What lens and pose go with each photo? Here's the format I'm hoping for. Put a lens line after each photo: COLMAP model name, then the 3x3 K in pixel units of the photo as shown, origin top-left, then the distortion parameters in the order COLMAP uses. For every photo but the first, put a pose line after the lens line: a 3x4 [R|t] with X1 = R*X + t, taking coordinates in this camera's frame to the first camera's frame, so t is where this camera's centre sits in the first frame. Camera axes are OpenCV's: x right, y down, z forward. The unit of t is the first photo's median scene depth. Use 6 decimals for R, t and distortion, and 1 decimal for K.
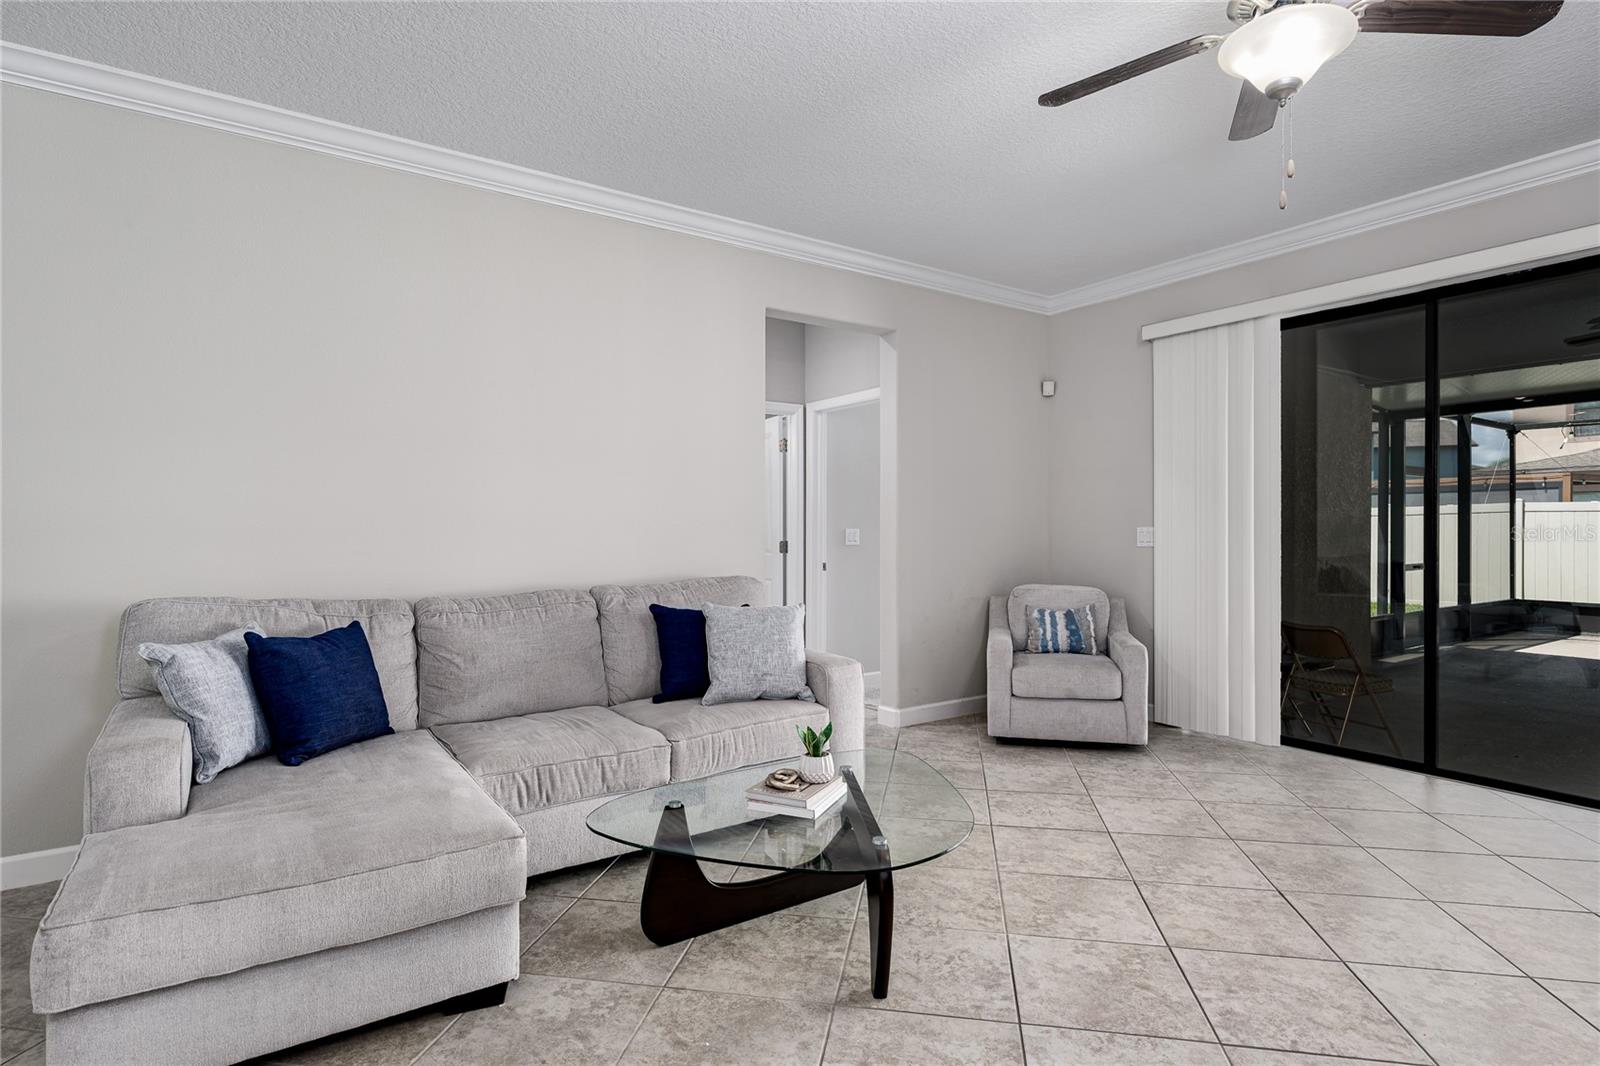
lens RADIAL K [[814.7, 0, 803.2], [0, 814.7, 532.5], [0, 0, 1]] dist [-0.005968, 0.000633]
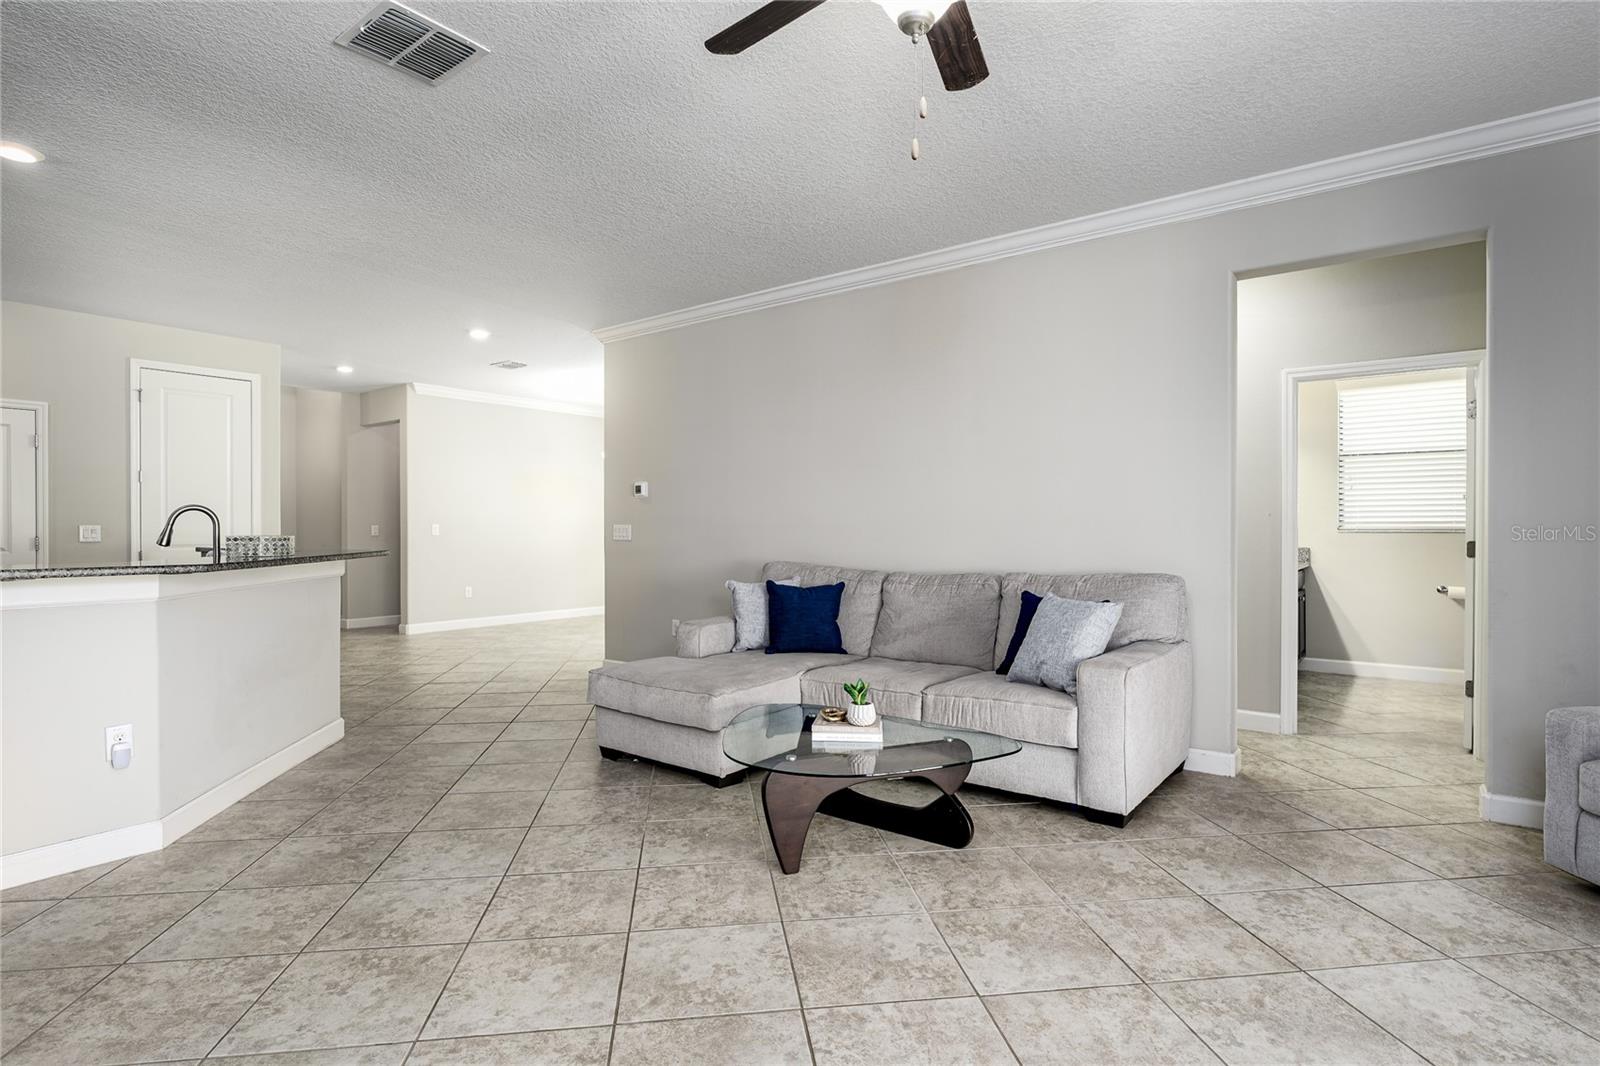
lens RADIAL K [[814.7, 0, 797.7], [0, 814.7, 529.9], [0, 0, 1]] dist [-0.005968, 0.000633]
pose [[0.310595, 0.007730, -0.950511, 0.979403], [-0.004110, 0.999969, 0.006790, -0.004135], [0.950533, 0.001798, 0.310617, 0.425469]]
